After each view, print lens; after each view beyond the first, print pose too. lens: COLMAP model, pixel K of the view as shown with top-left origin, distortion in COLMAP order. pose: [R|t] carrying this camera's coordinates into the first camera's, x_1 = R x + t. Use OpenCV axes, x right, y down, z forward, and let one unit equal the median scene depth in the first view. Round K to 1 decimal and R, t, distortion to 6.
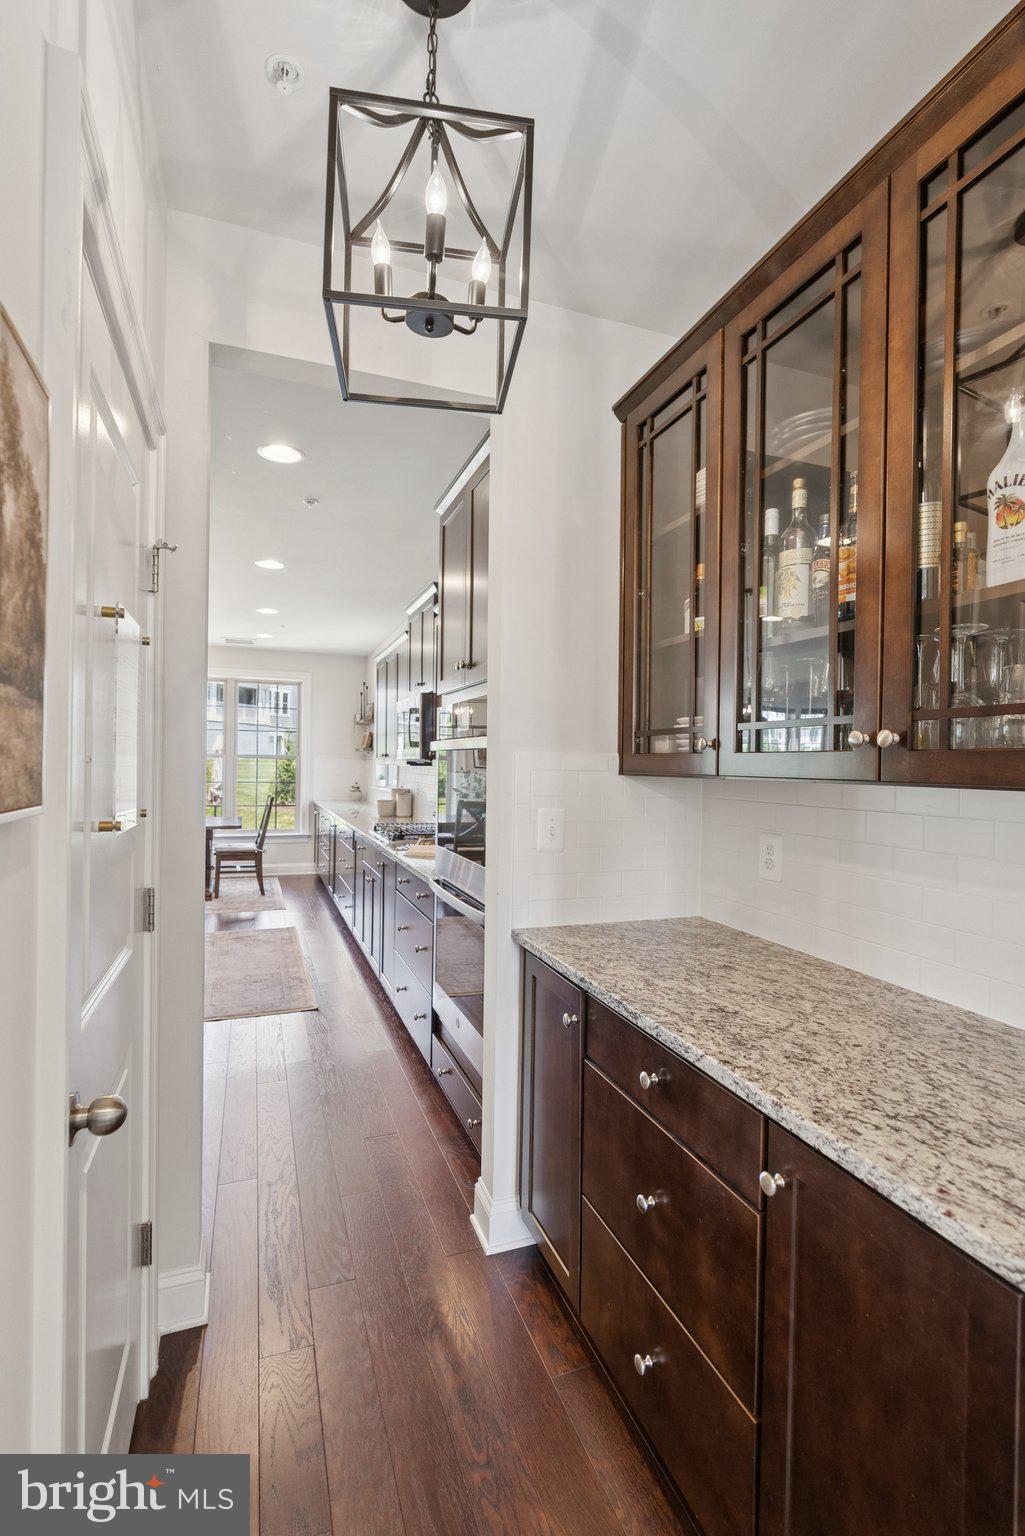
lens RADIAL K [[708.7, 0, 512.5], [0, 708.7, 768.0], [0, 0, 1]] dist [-0.002639, -0.000101]
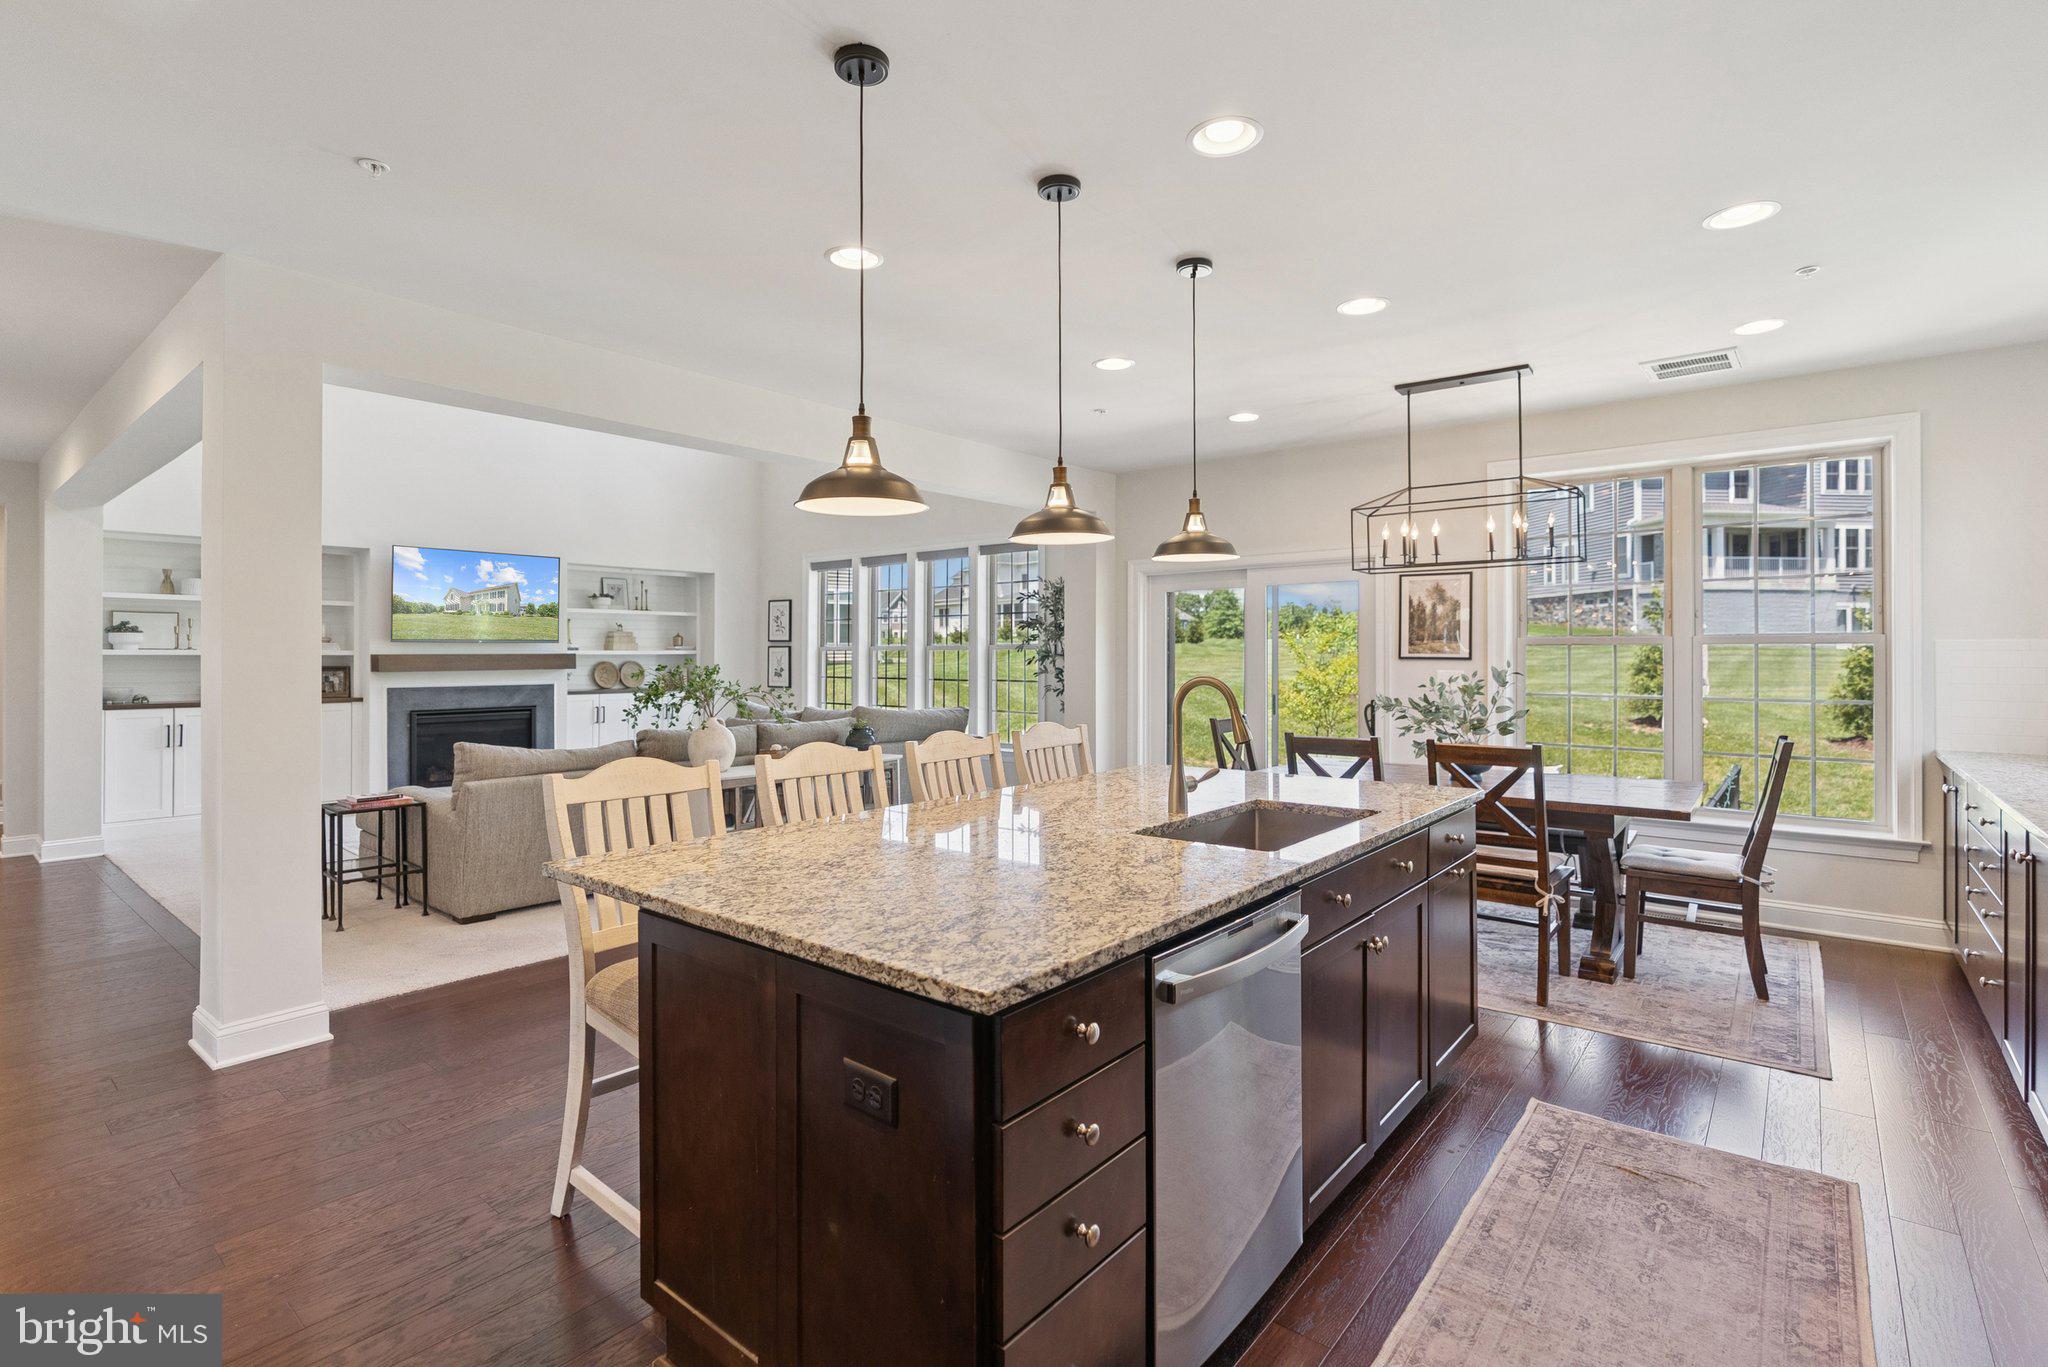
lens RADIAL K [[944.9, 0, 1006.6], [0, 944.9, 663.1], [0, 0, 1]] dist [-0.002639, -0.000101]
pose [[0.492599, -0.010815, -0.870189, -0.099351], [0.008365, 0.999935, -0.007692, -0.000800], [0.870216, -0.003490, 0.492657, 0.364128]]
